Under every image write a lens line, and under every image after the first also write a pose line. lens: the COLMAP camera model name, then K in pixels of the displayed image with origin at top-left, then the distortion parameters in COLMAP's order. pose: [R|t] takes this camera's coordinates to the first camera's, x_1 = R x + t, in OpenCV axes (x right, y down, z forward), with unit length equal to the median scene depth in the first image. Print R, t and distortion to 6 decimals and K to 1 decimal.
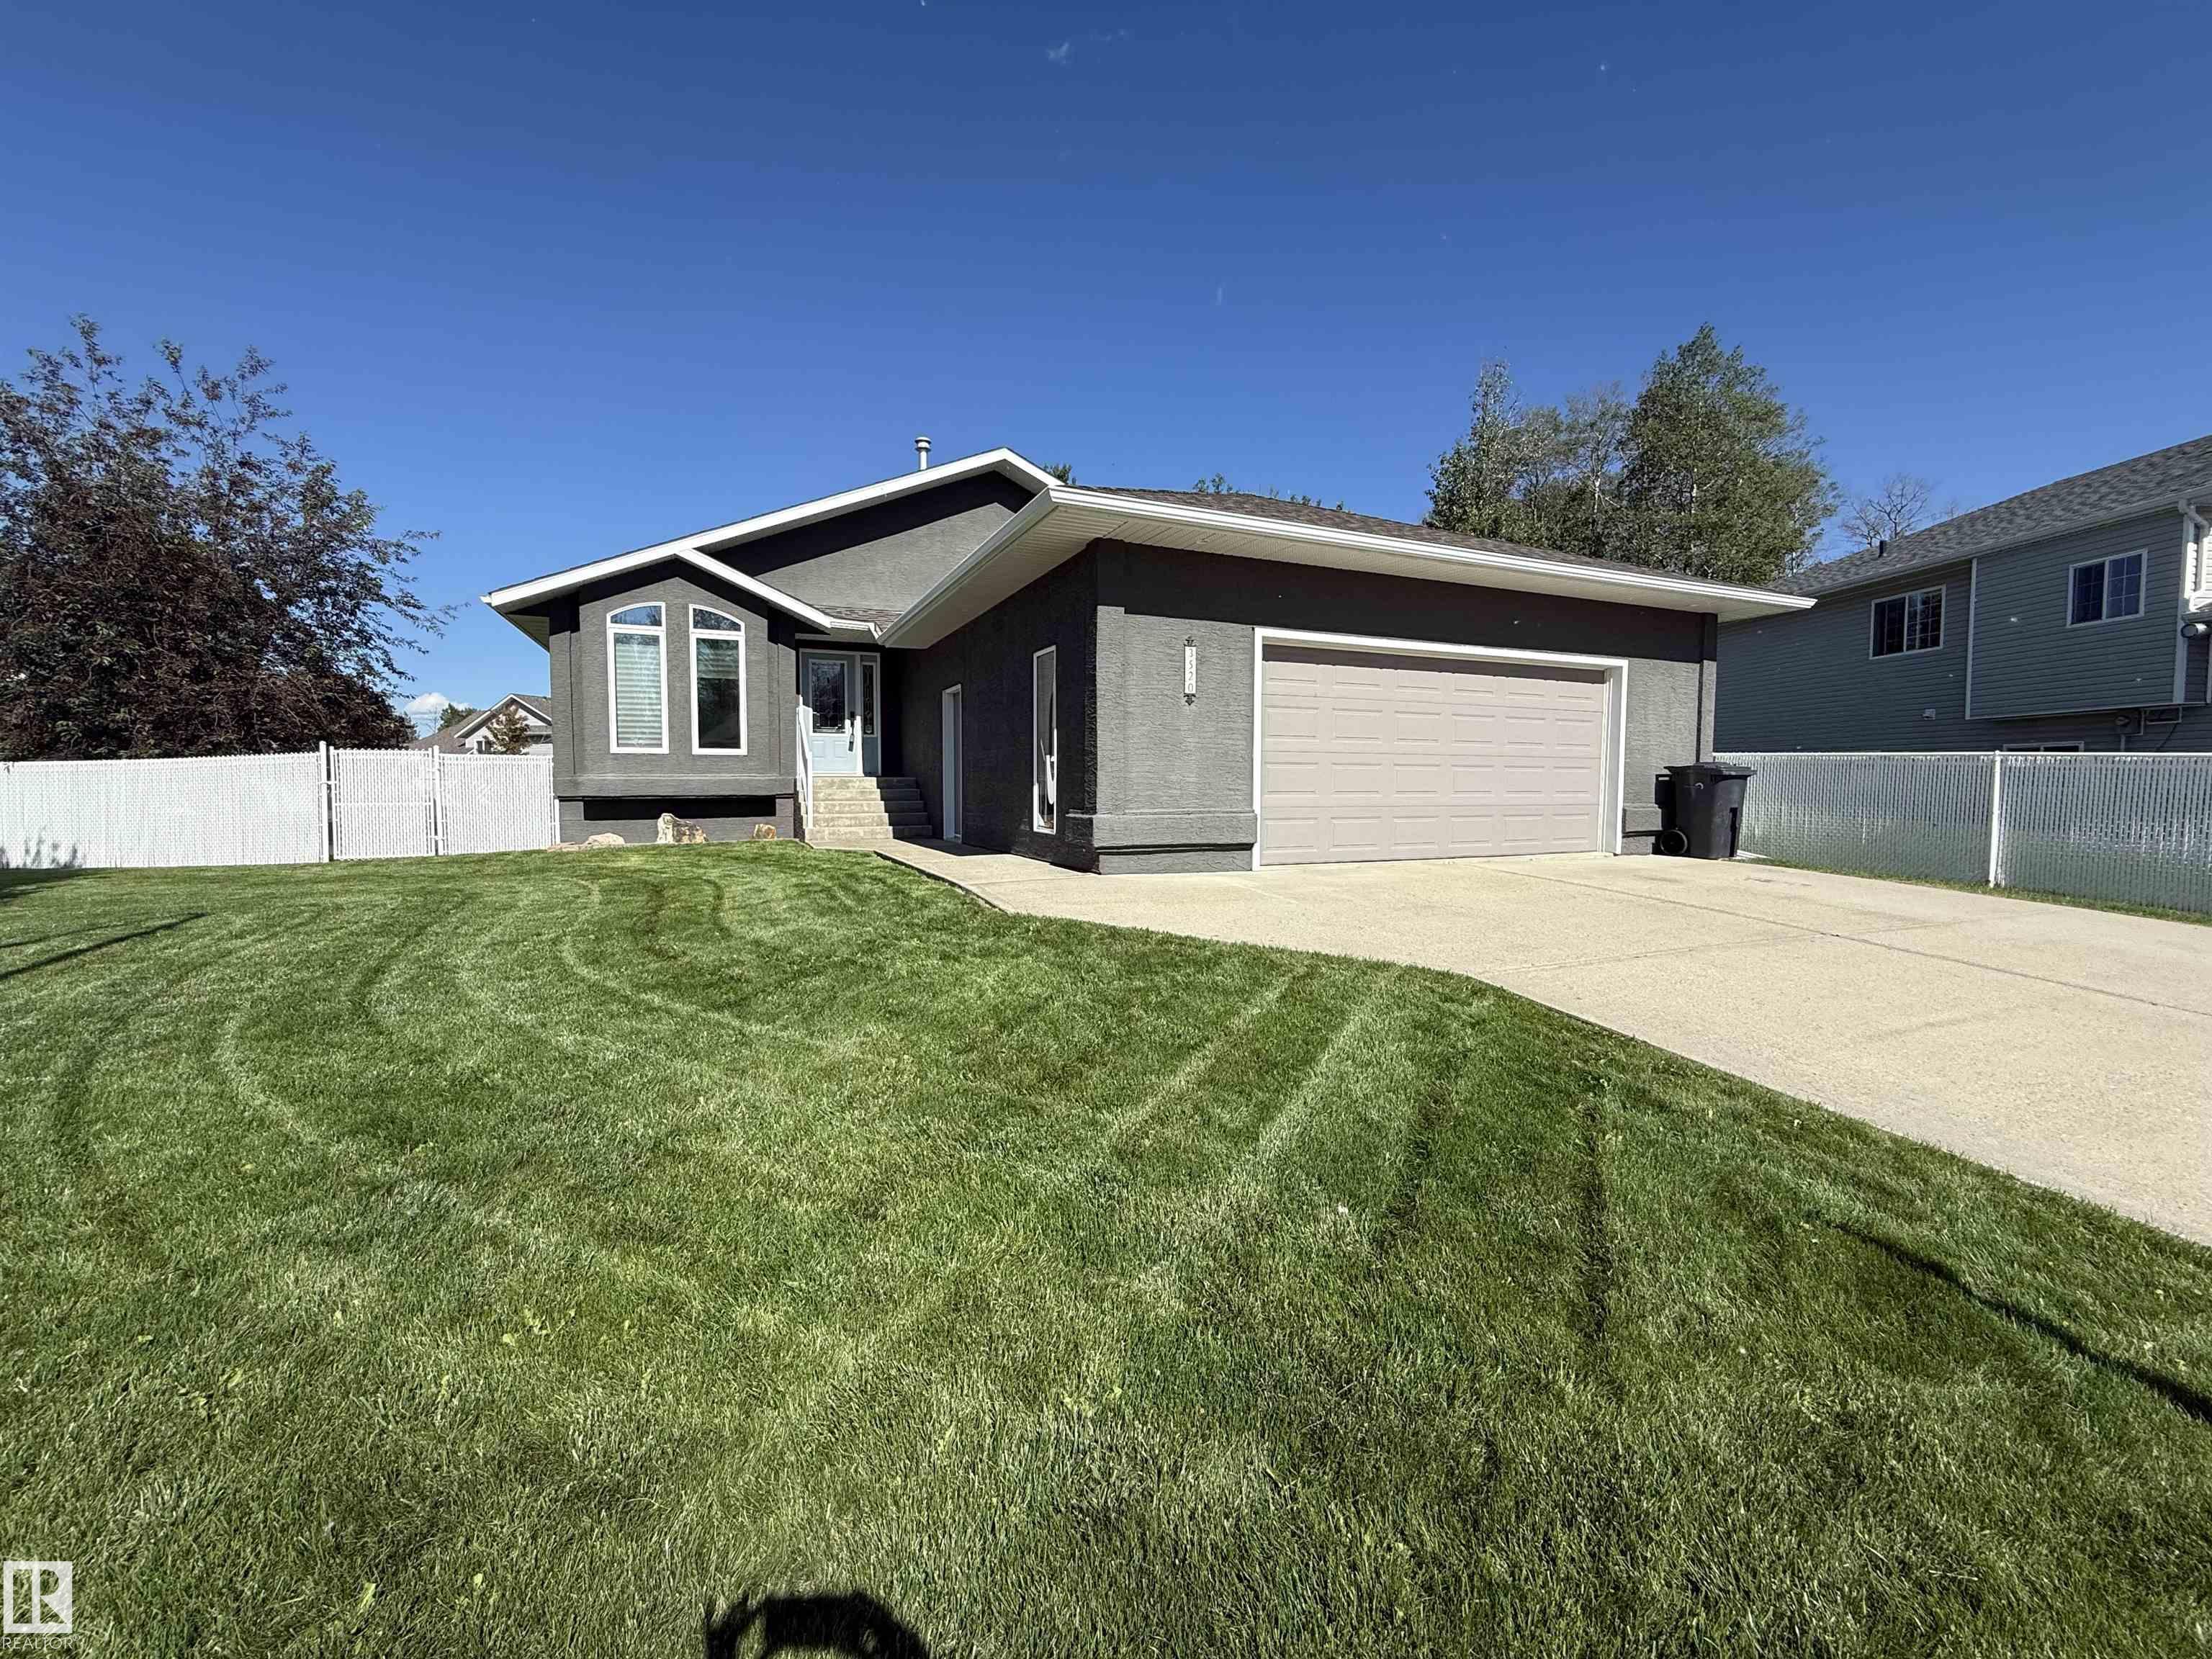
lens RADIAL K [[881.7, 0, 1115.6], [0, 881.7, 837.0], [0, 0, 1]] dist [0.001752, 0.000245]
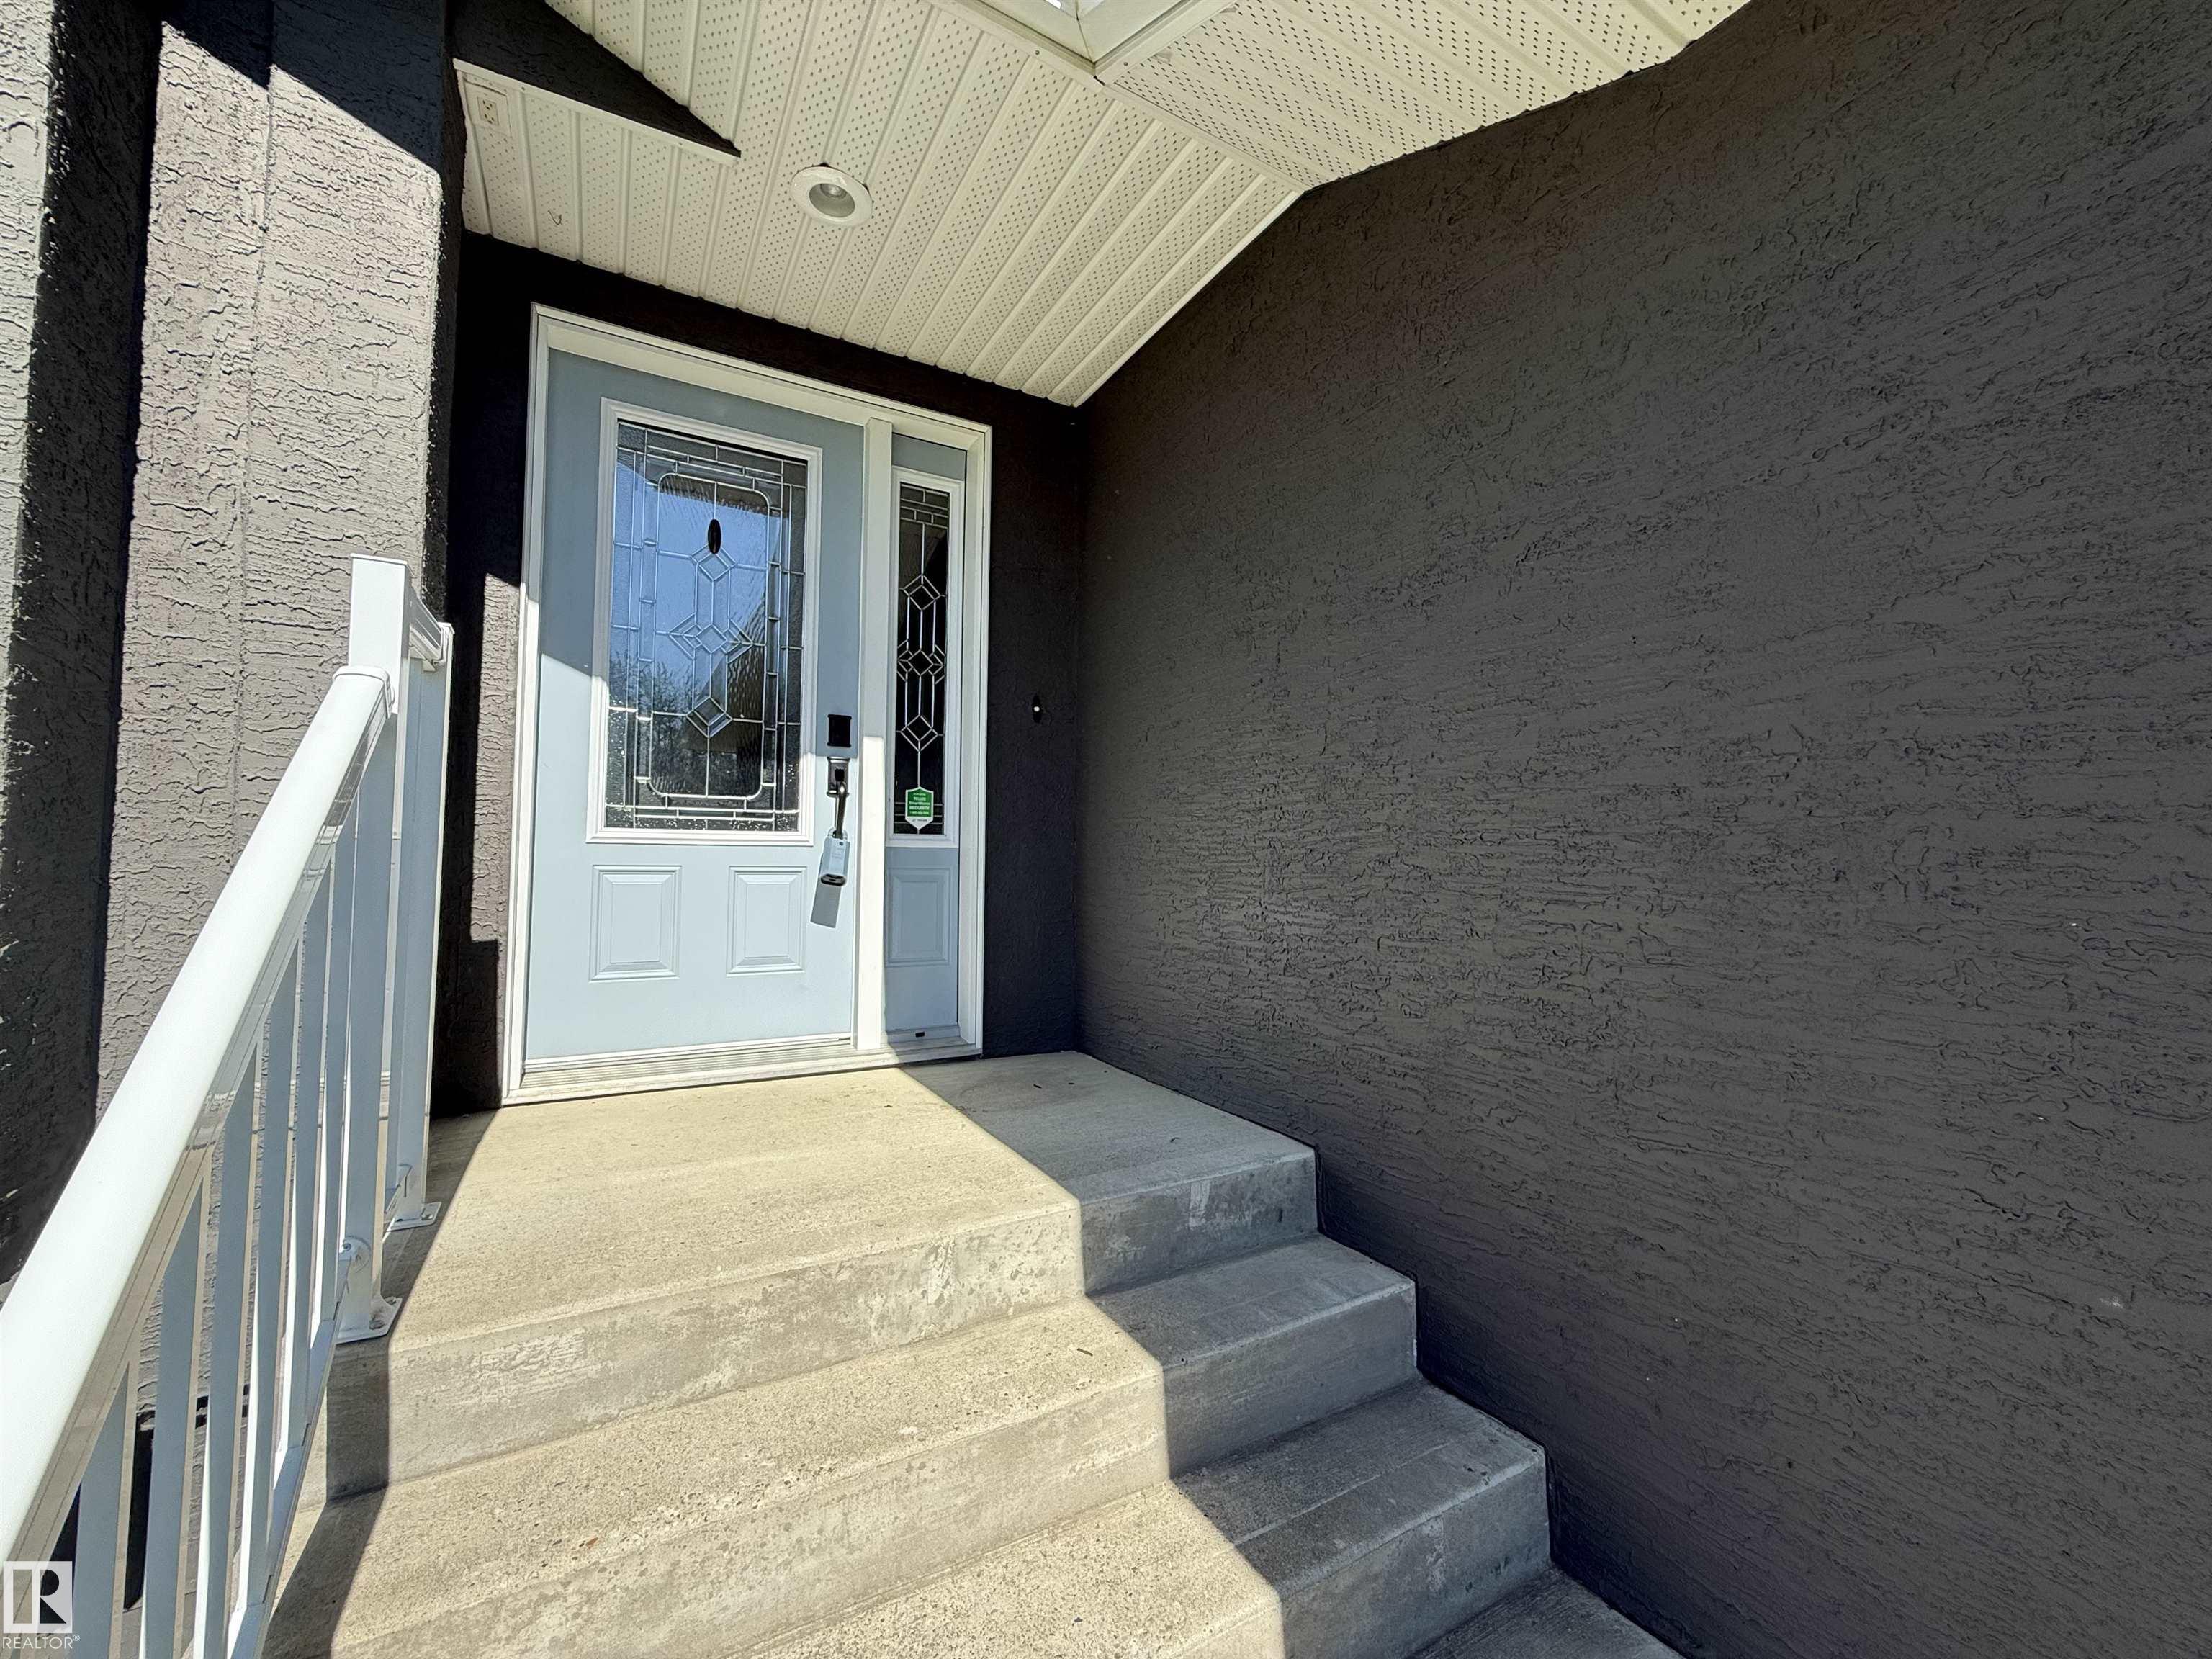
lens RADIAL K [[881.7, 0, 1100.6], [0, 881.7, 821.8], [0, 0, 1]] dist [0.001752, 0.000245]
pose [[0.995159, 0.011398, 0.097617, -0.303146], [-0.001811, 0.995210, -0.097740, -0.116553], [-0.098263, 0.097090, 0.990413, 0.939316]]
